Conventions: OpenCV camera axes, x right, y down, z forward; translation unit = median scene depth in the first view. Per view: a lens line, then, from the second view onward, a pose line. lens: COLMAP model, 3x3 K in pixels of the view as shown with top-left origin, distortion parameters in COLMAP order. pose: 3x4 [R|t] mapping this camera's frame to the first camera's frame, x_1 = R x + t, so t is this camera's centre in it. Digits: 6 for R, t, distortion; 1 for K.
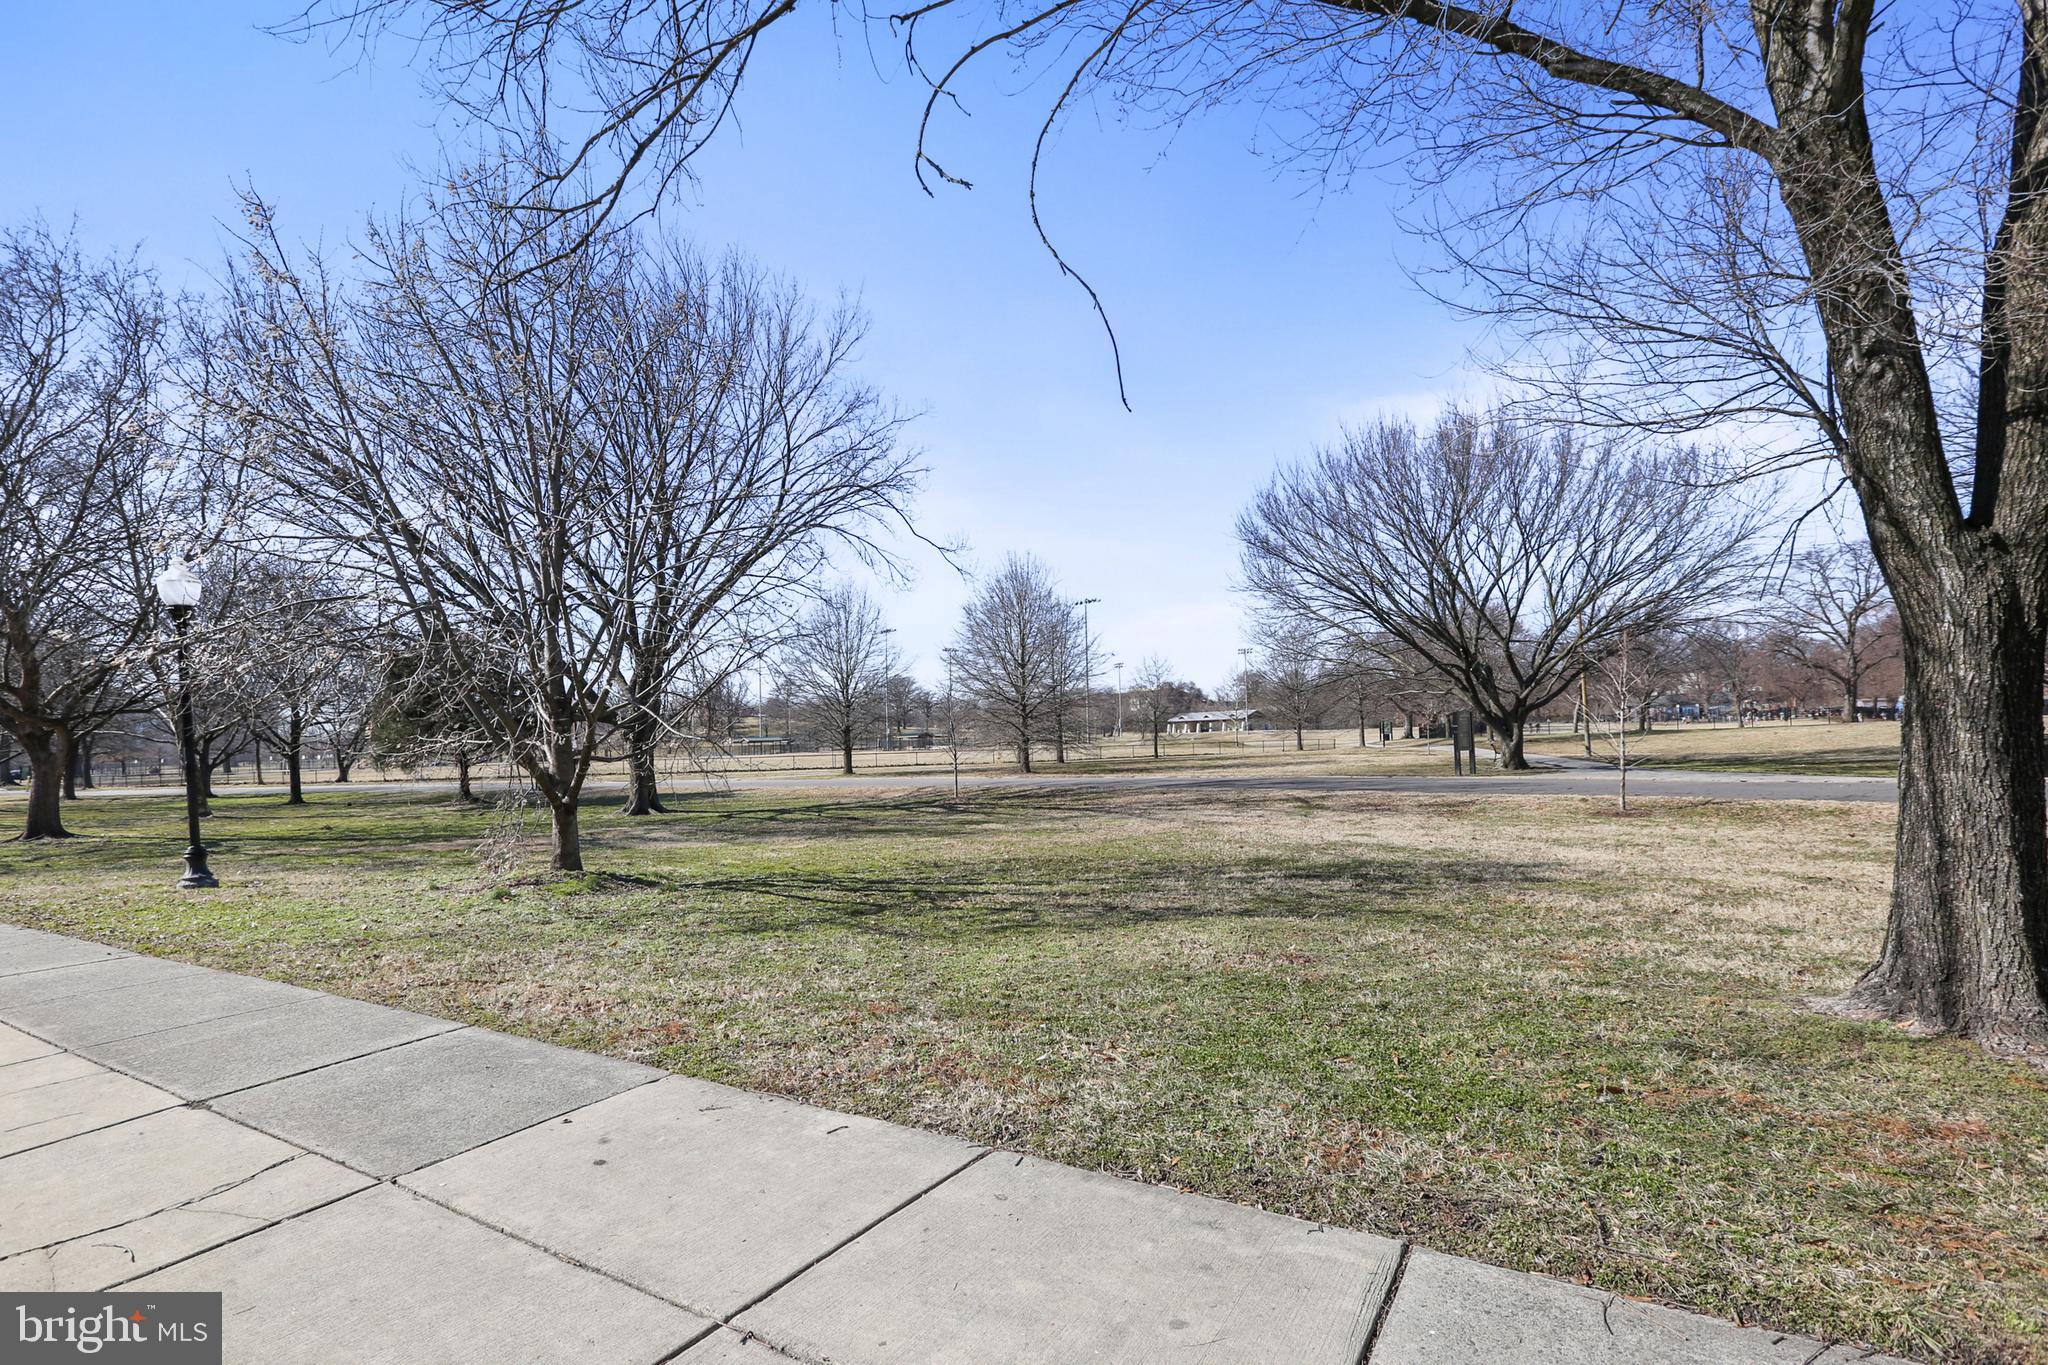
lens RADIAL K [[1052.8, 0, 1024.0], [0, 1052.8, 682.5], [0, 0, 1]] dist [-0.000936, -0.000260]
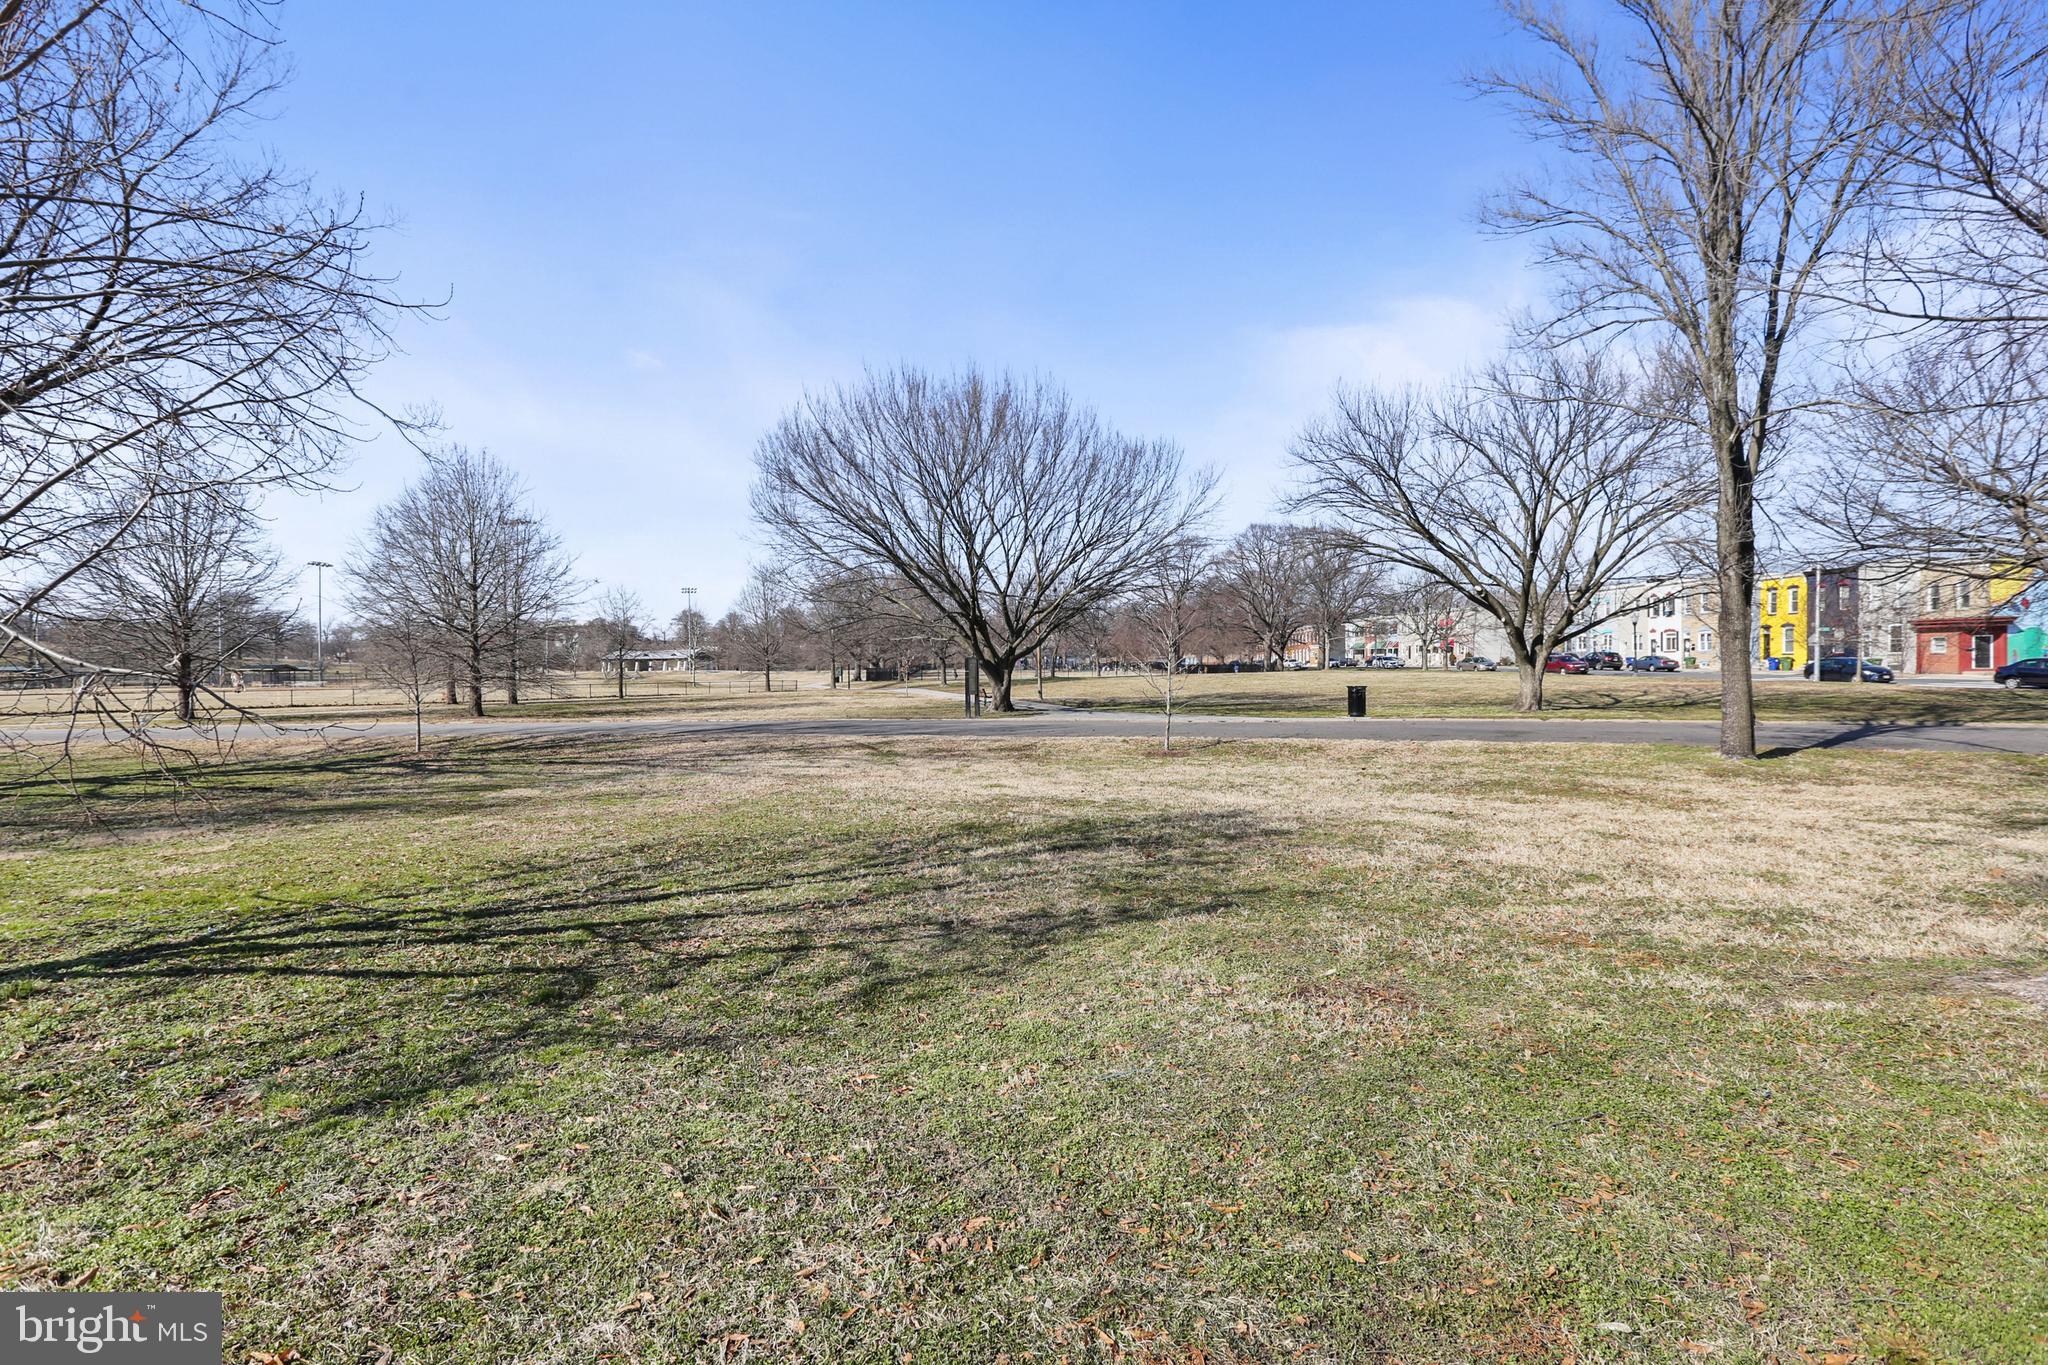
lens RADIAL K [[942.5, 0, 1024.0], [0, 942.5, 682.5], [0, 0, 1]] dist [-0.000266, -0.000538]
pose [[0.816998, 0.012955, 0.576495, -0.072935], [-0.046284, 0.997995, 0.043166, 0.006232], [-0.574780, -0.061949, 0.815960, 0.138355]]
